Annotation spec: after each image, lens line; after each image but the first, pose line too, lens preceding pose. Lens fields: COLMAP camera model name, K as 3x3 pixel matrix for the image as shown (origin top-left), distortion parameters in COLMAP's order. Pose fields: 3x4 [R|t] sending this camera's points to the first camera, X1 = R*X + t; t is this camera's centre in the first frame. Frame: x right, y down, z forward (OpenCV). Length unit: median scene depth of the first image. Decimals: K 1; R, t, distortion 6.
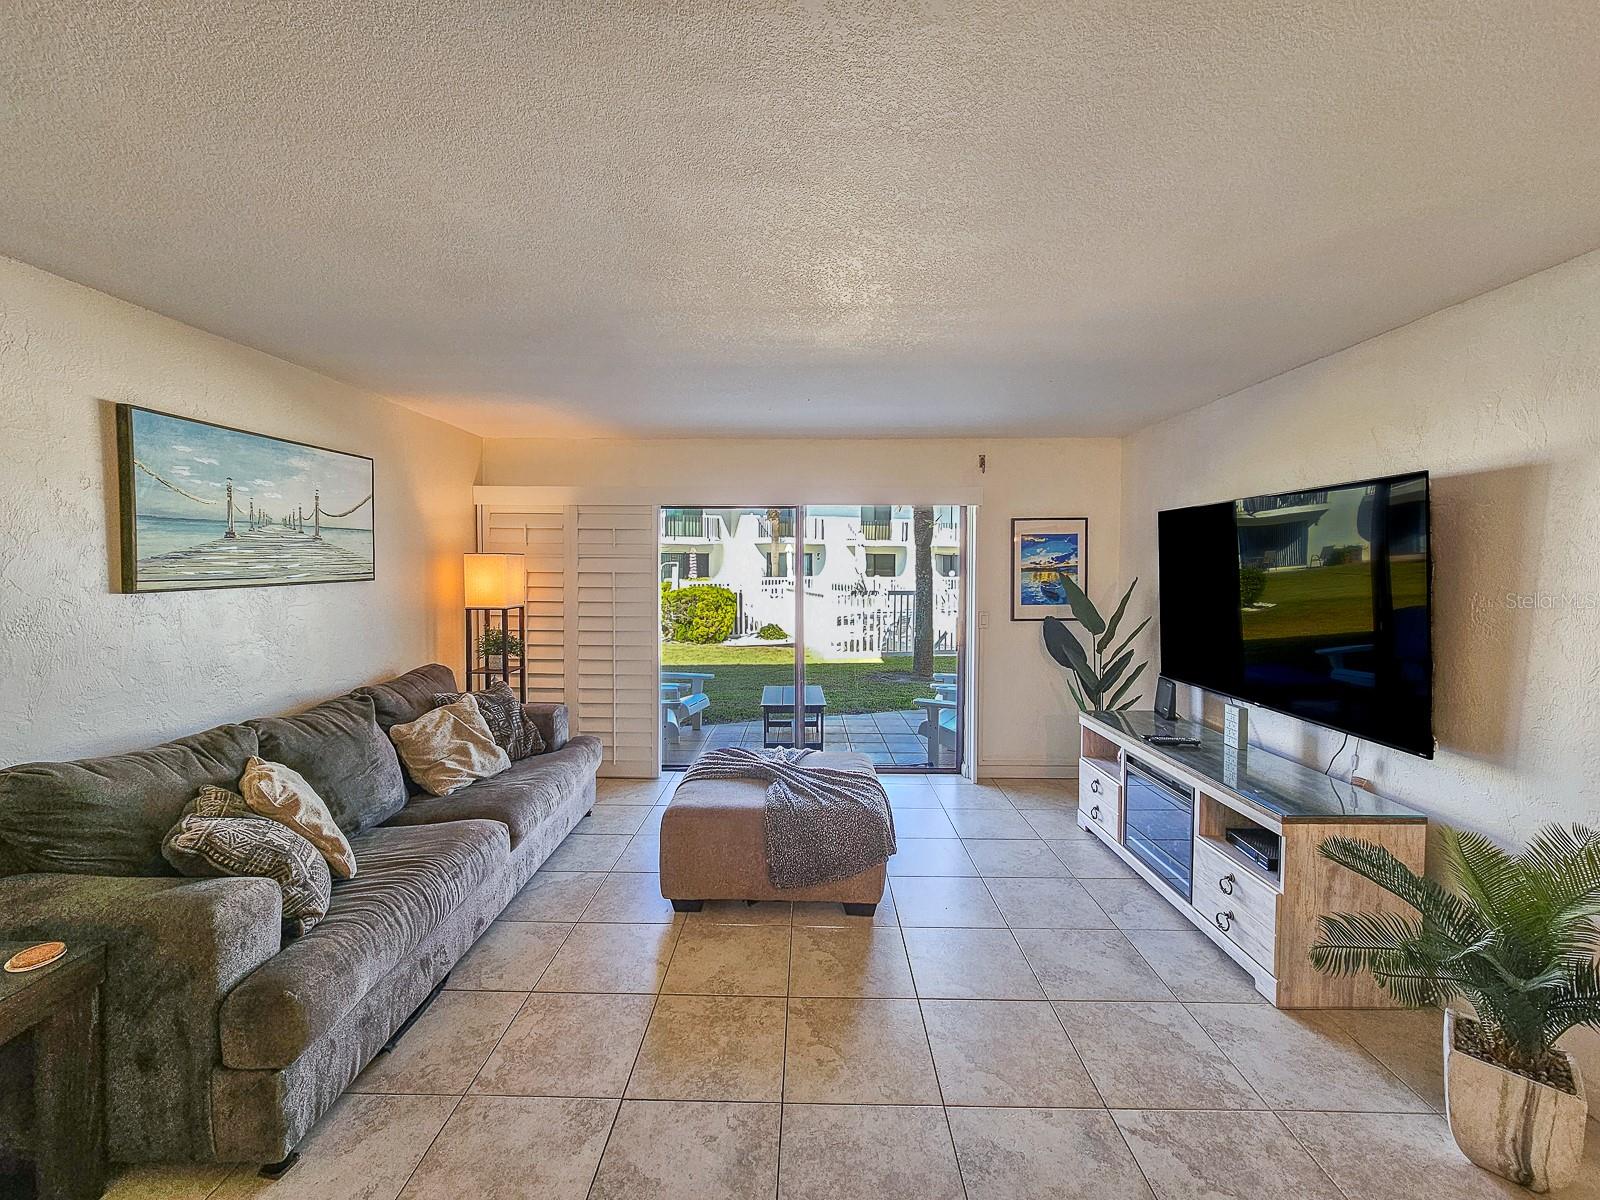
lens RADIAL K [[669.4, 0, 788.3], [0, 669.4, 587.9], [0, 0, 1]] dist [-0.004489, 0.002654]
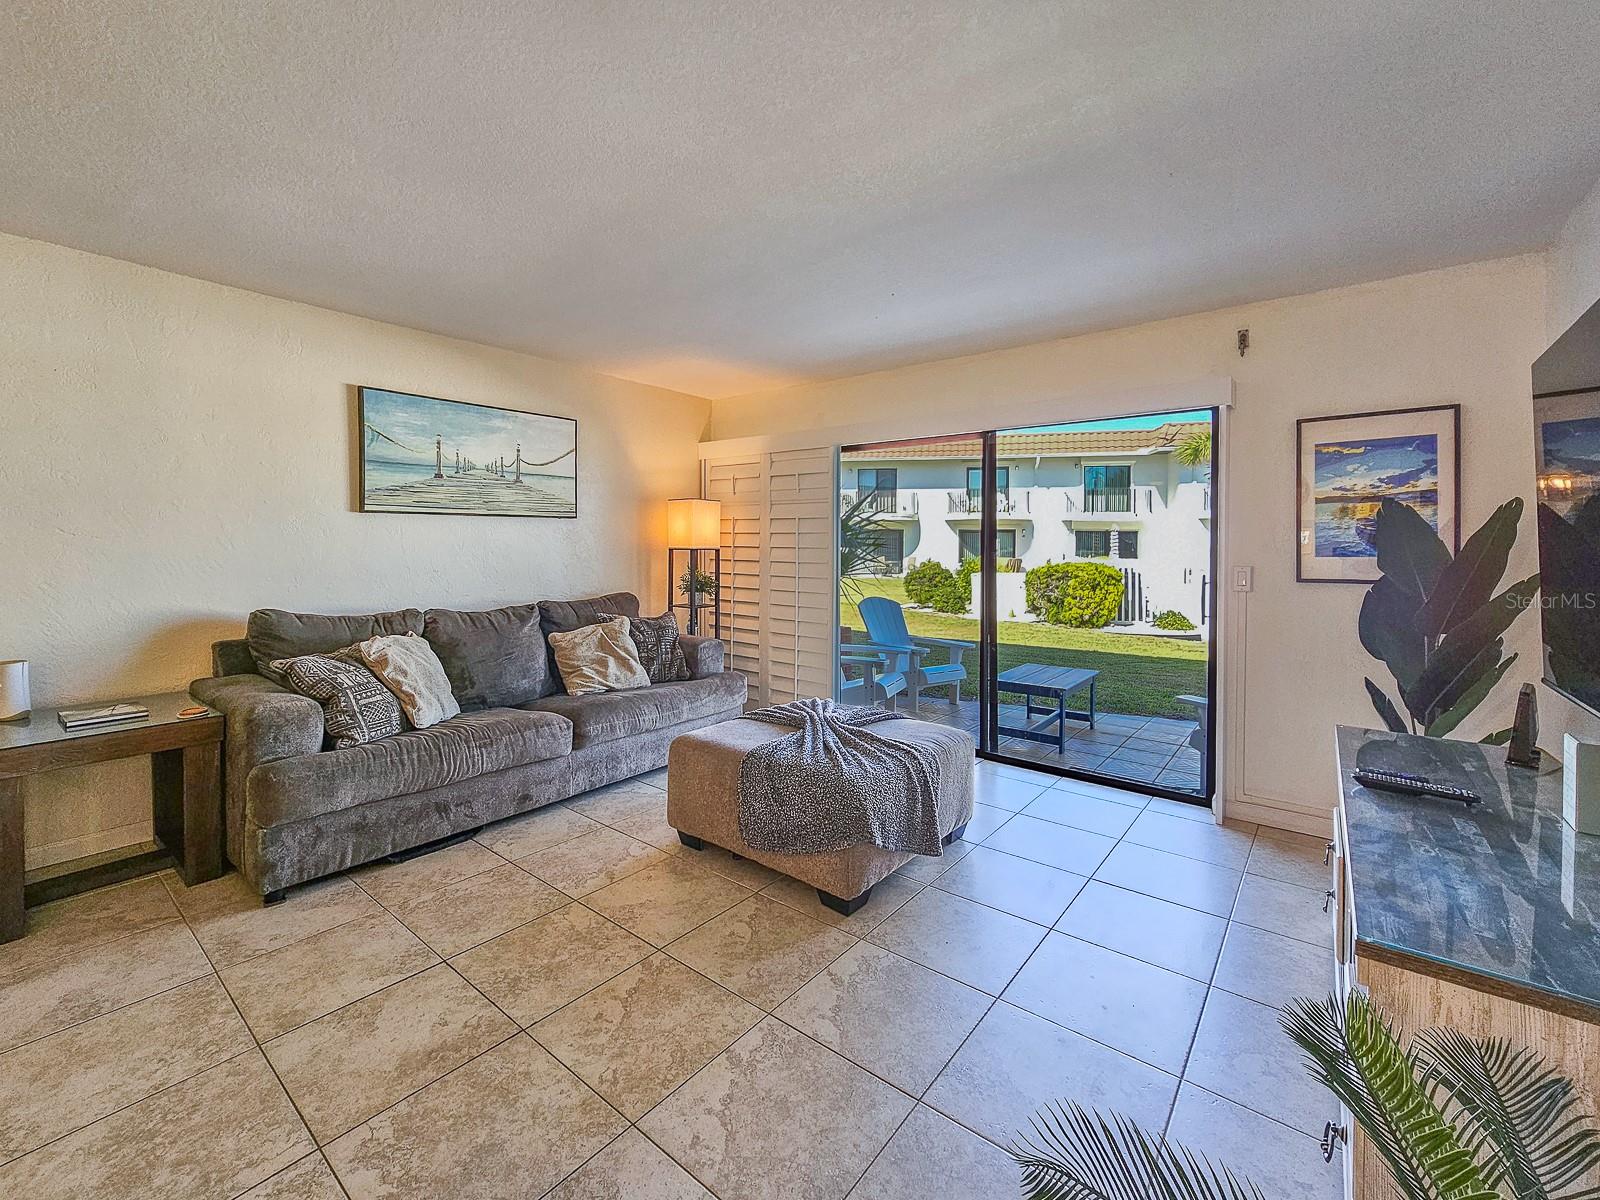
lens RADIAL K [[669.4, 0, 777.9], [0, 669.4, 573.4], [0, 0, 1]] dist [-0.004489, 0.002654]
pose [[0.787243, 0.032567, -0.615782, 0.423618], [-0.032141, 0.999414, 0.011766, 0.061168], [0.615804, 0.010529, 0.787829, 0.251279]]
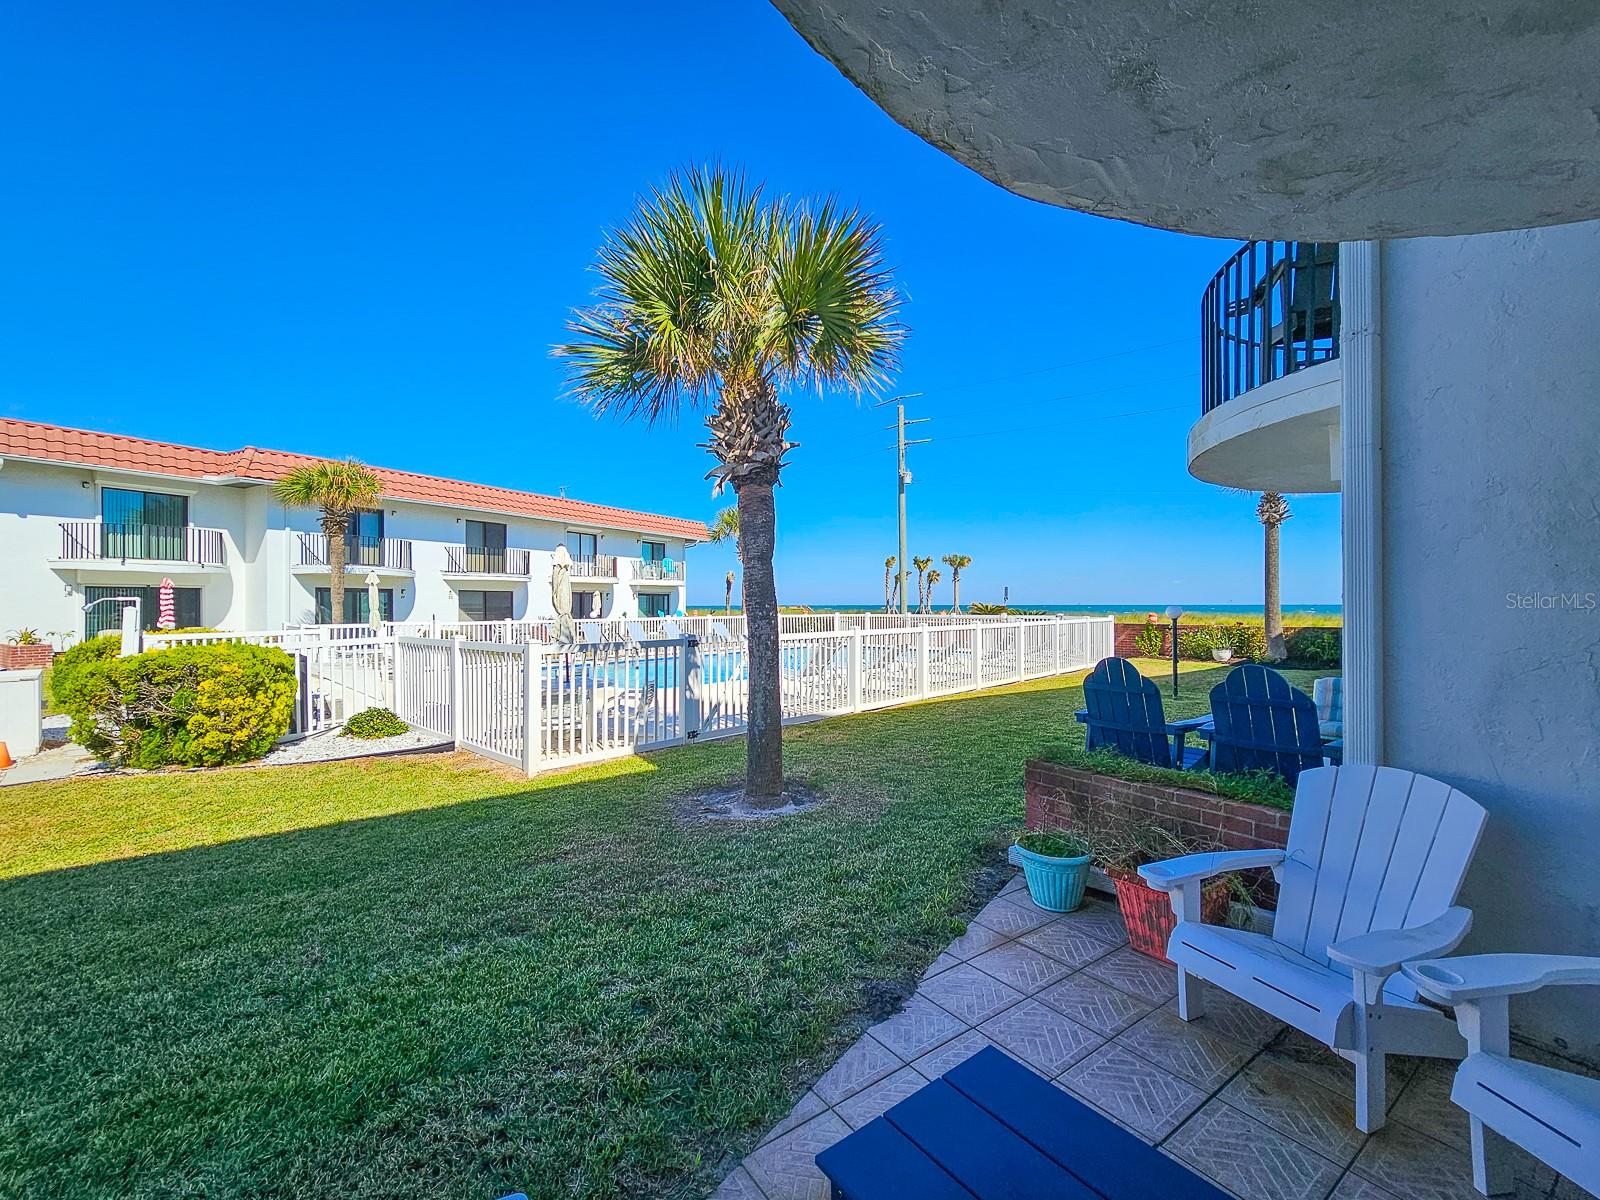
lens RADIAL K [[669.4, 0, 787.8], [0, 669.4, 595.6], [0, 0, 1]] dist [-0.004489, 0.002654]
pose [[0.813205, -0.001397, 0.581976, -0.293249], [0.031220, 0.998662, -0.041228, -0.024718], [-0.581140, 0.051696, 0.812160, 1.489869]]
